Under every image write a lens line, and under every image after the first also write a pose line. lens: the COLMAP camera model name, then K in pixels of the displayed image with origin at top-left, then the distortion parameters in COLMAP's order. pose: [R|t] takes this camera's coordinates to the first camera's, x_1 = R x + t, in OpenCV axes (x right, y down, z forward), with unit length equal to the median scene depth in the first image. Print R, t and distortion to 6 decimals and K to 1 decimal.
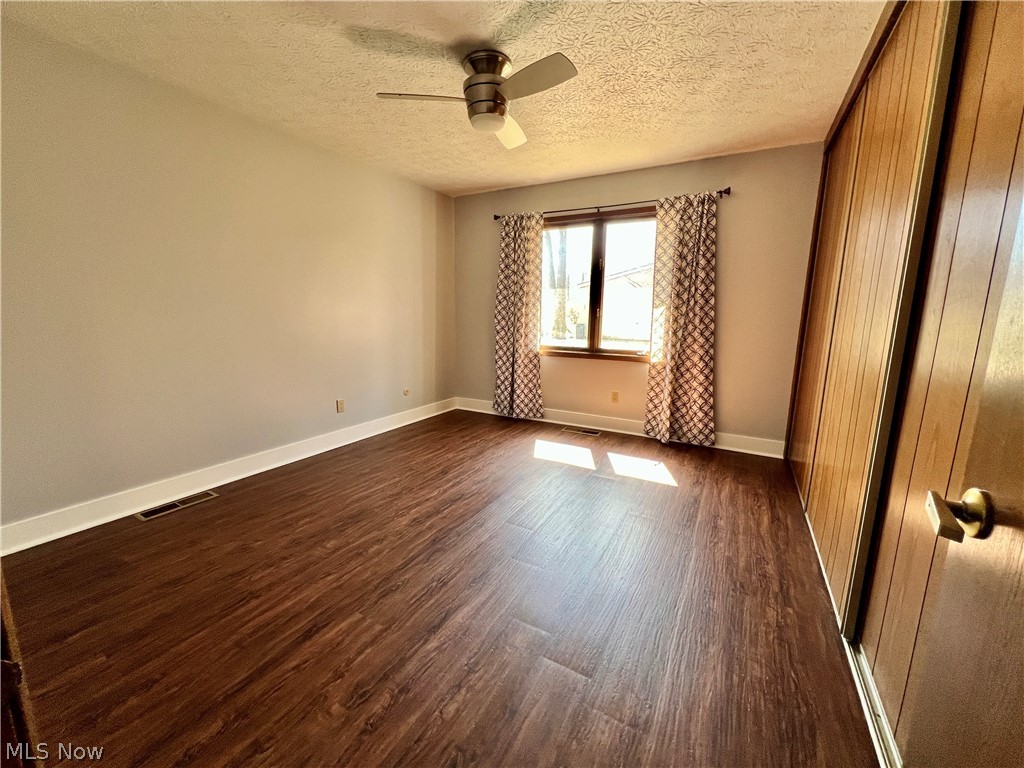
lens RADIAL K [[410.4, 0, 509.1], [0, 410.4, 382.4], [0, 0, 1]] dist [-0.000767, 0.000216]
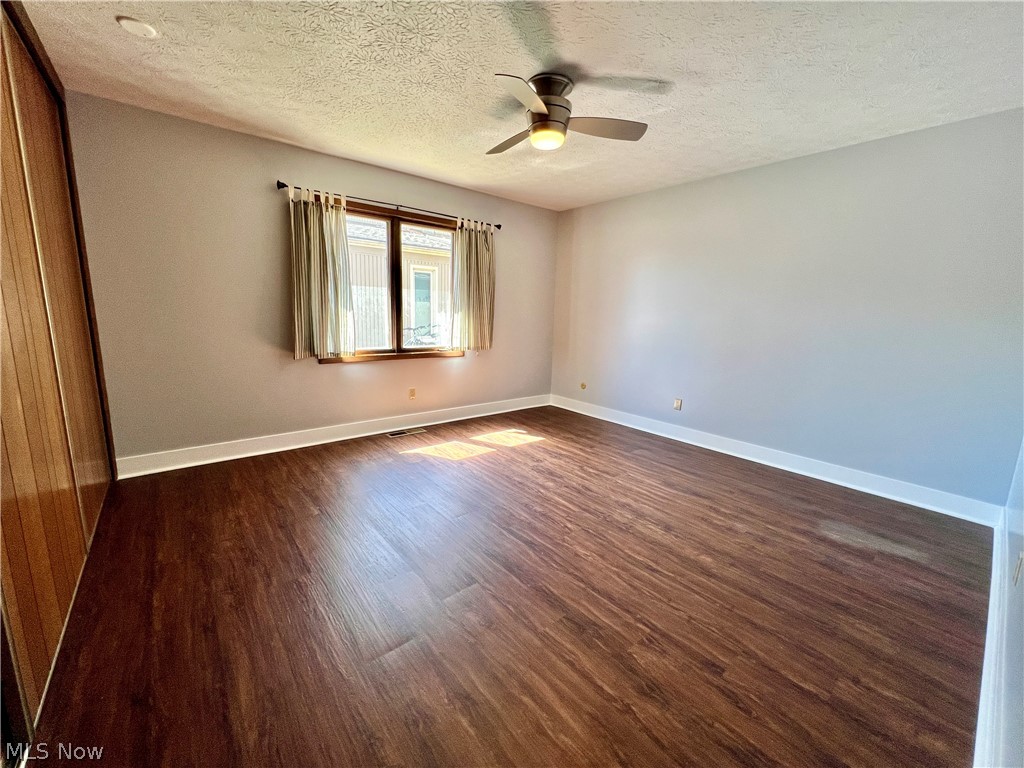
lens RADIAL K [[392.1, 0, 510.9], [0, 392.1, 381.1], [0, 0, 1]] dist [-0.000892, -0.000076]
pose [[0.340685, -0.157052, 0.926967, -0.683979], [0.135643, 0.983845, 0.116836, -0.092118], [-0.930341, 0.085932, 0.356484, 0.486017]]
